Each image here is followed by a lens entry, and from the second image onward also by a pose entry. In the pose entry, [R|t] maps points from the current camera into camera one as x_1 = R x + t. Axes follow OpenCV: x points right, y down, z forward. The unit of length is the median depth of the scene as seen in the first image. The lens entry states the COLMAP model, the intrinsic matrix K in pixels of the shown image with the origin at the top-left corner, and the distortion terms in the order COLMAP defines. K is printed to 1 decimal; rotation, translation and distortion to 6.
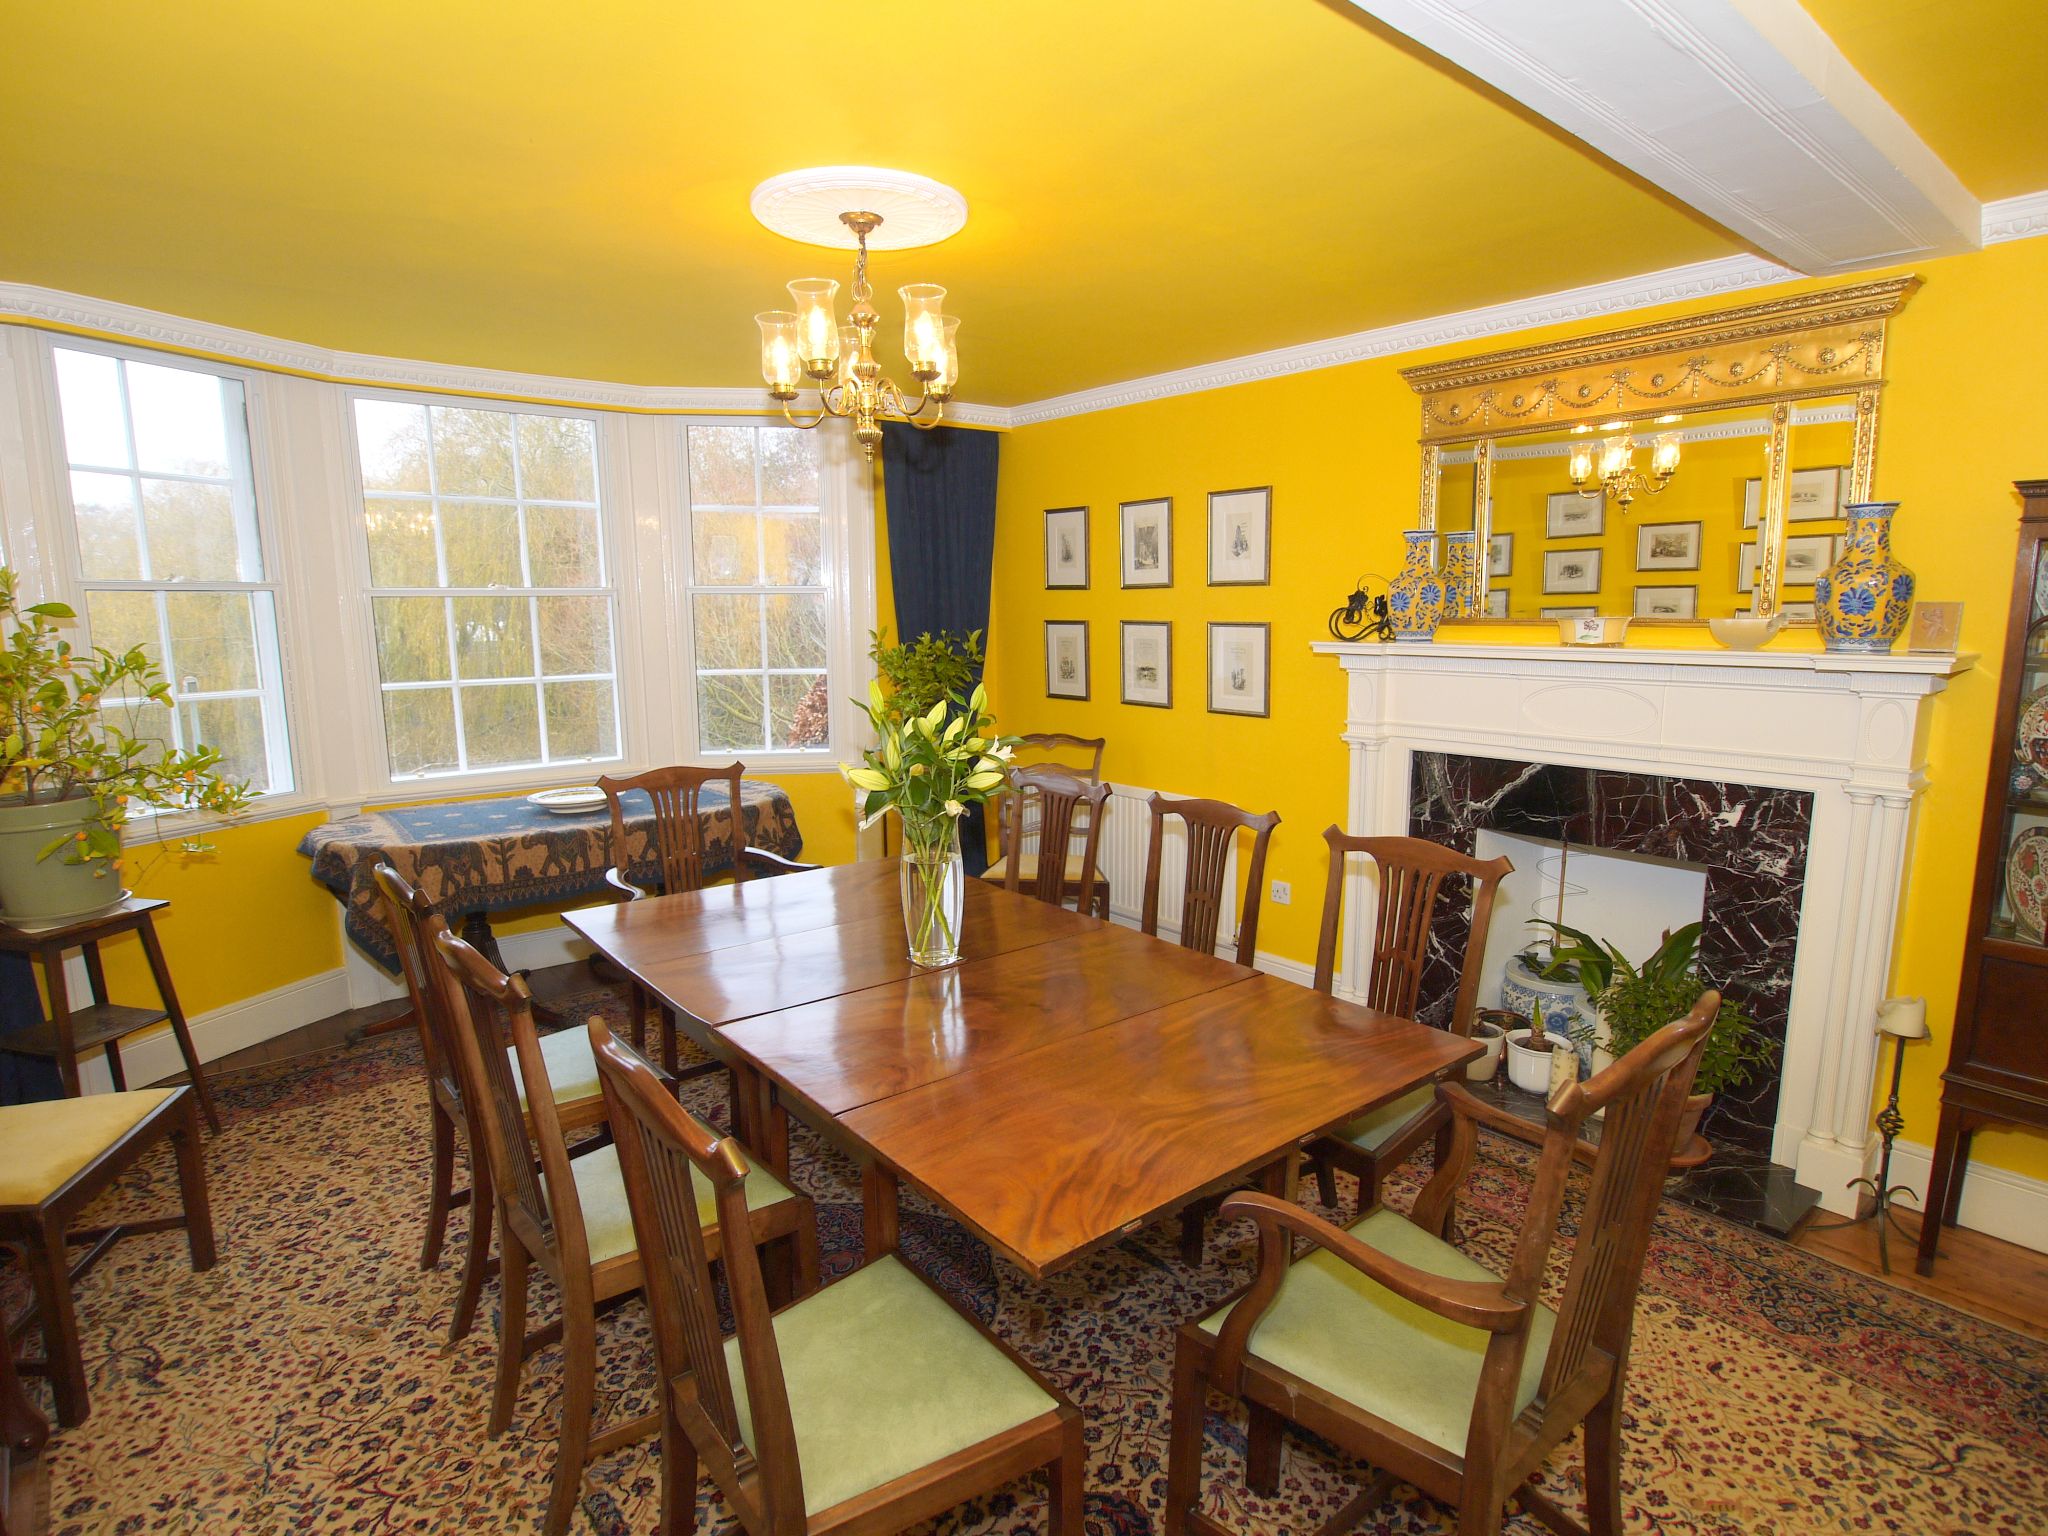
lens RADIAL K [[1092.1, 0, 1014.5], [0, 1092.1, 779.9], [0, 0, 1]] dist [-0.008175, -0.001973]
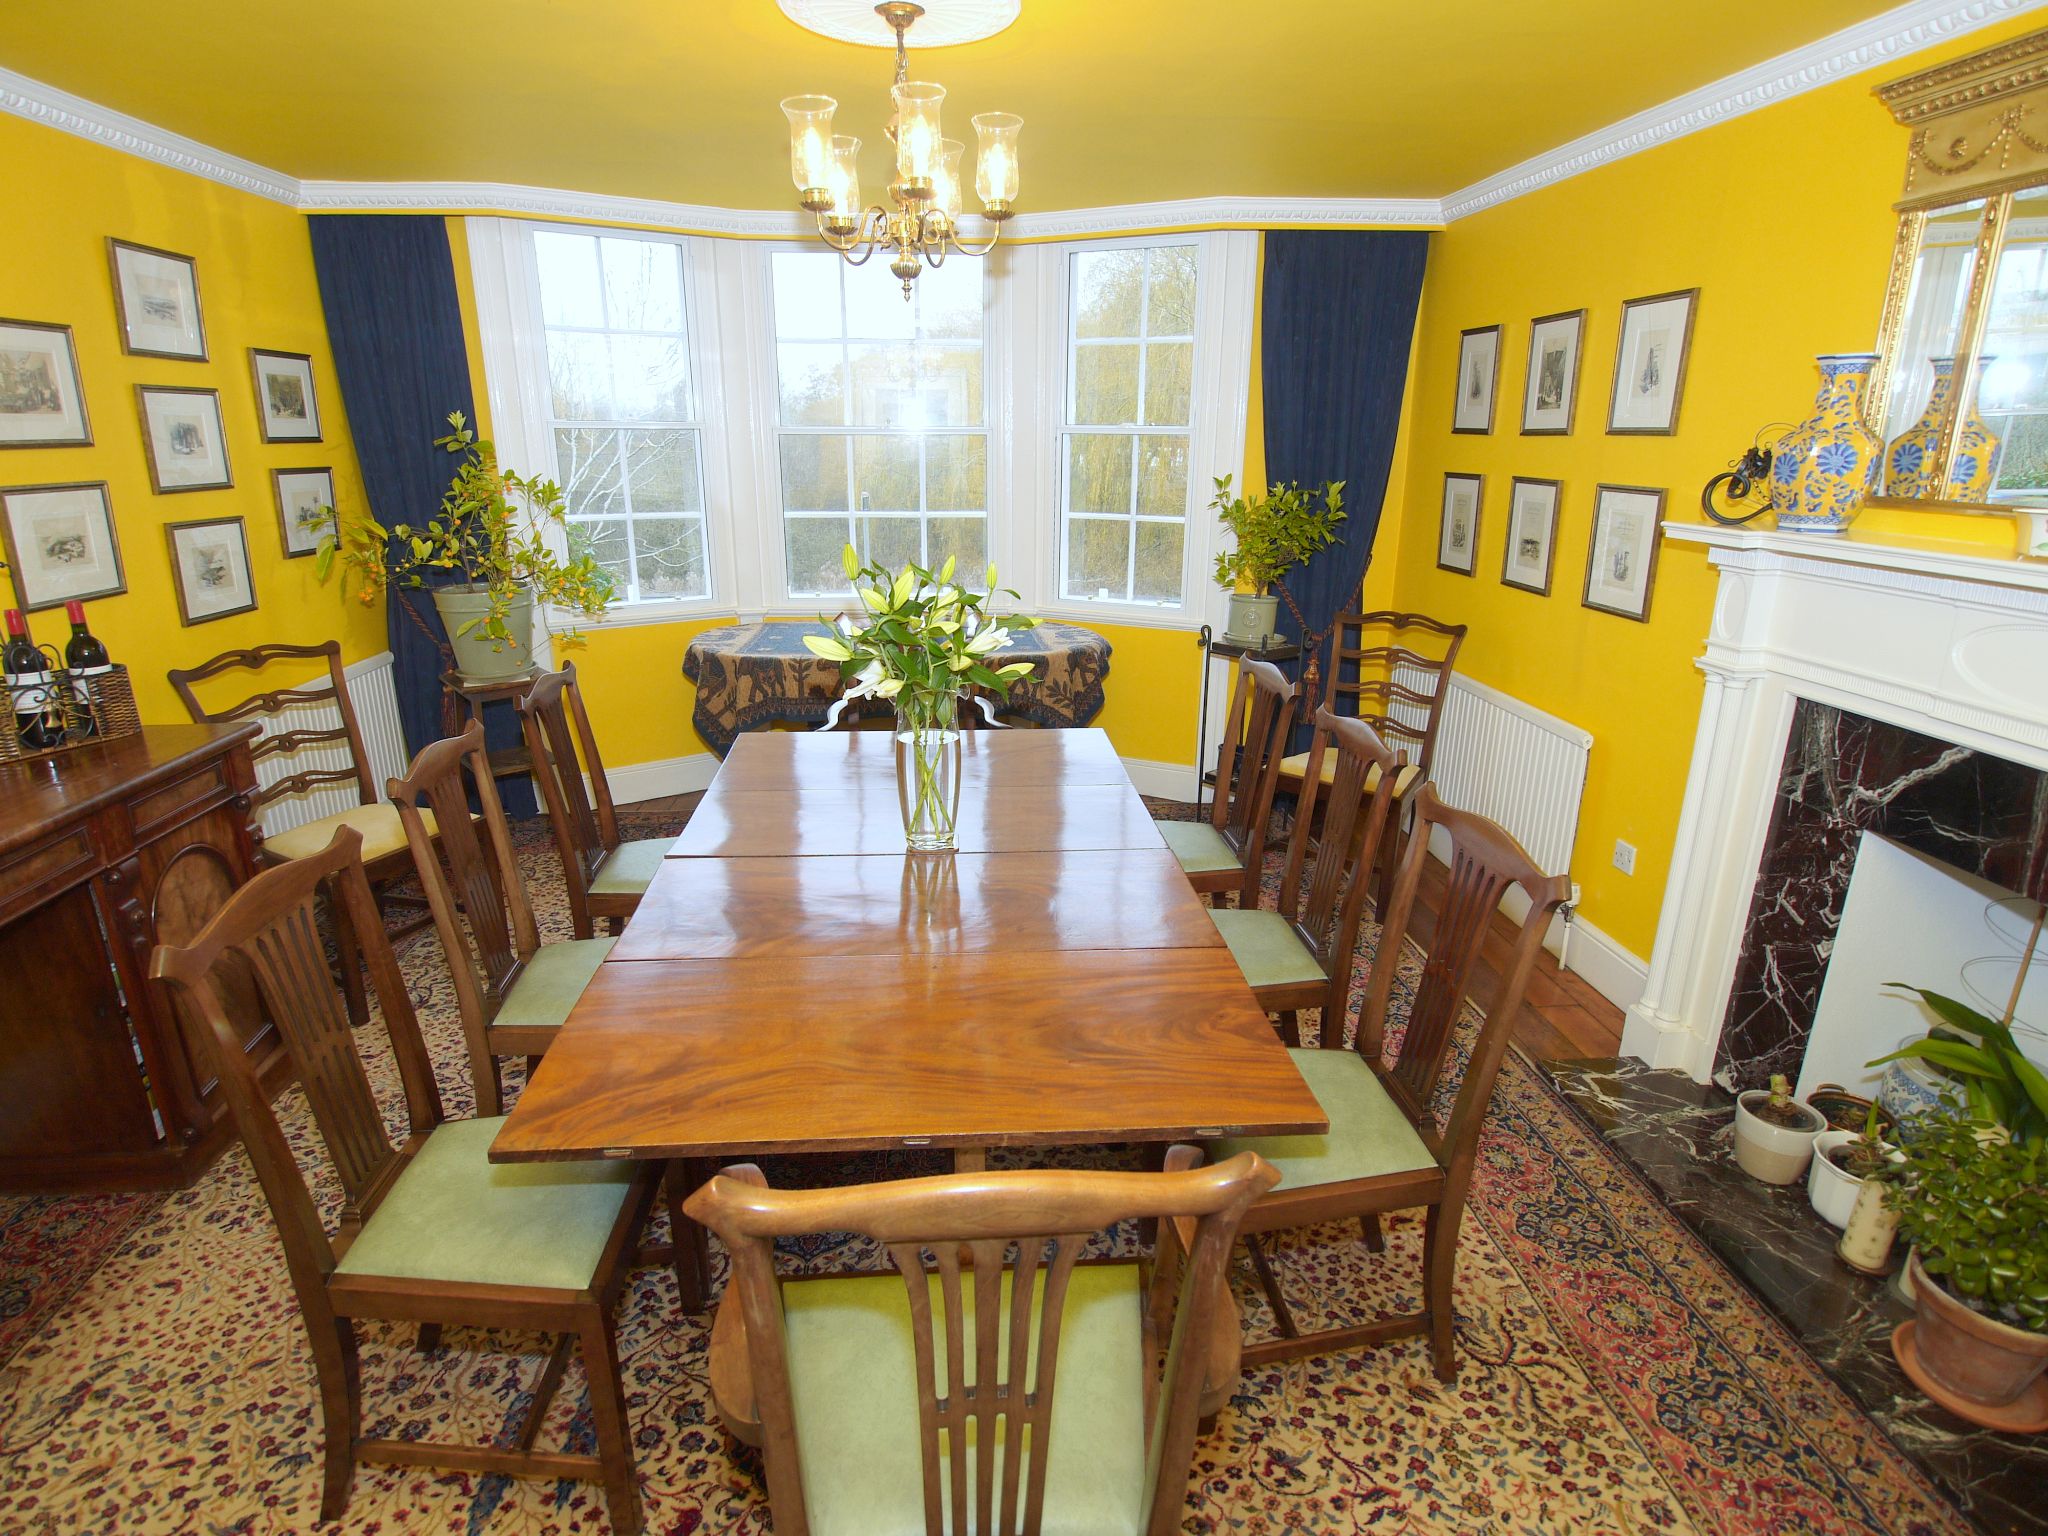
lens RADIAL K [[1092.1, 0, 1014.5], [0, 1092.1, 779.9], [0, 0, 1]] dist [-0.008175, -0.001973]
pose [[0.822540, 0.183496, -0.538292, 0.339067], [-0.101241, 0.978644, 0.178904, -0.047322], [0.559624, -0.092658, 0.823551, 0.175065]]
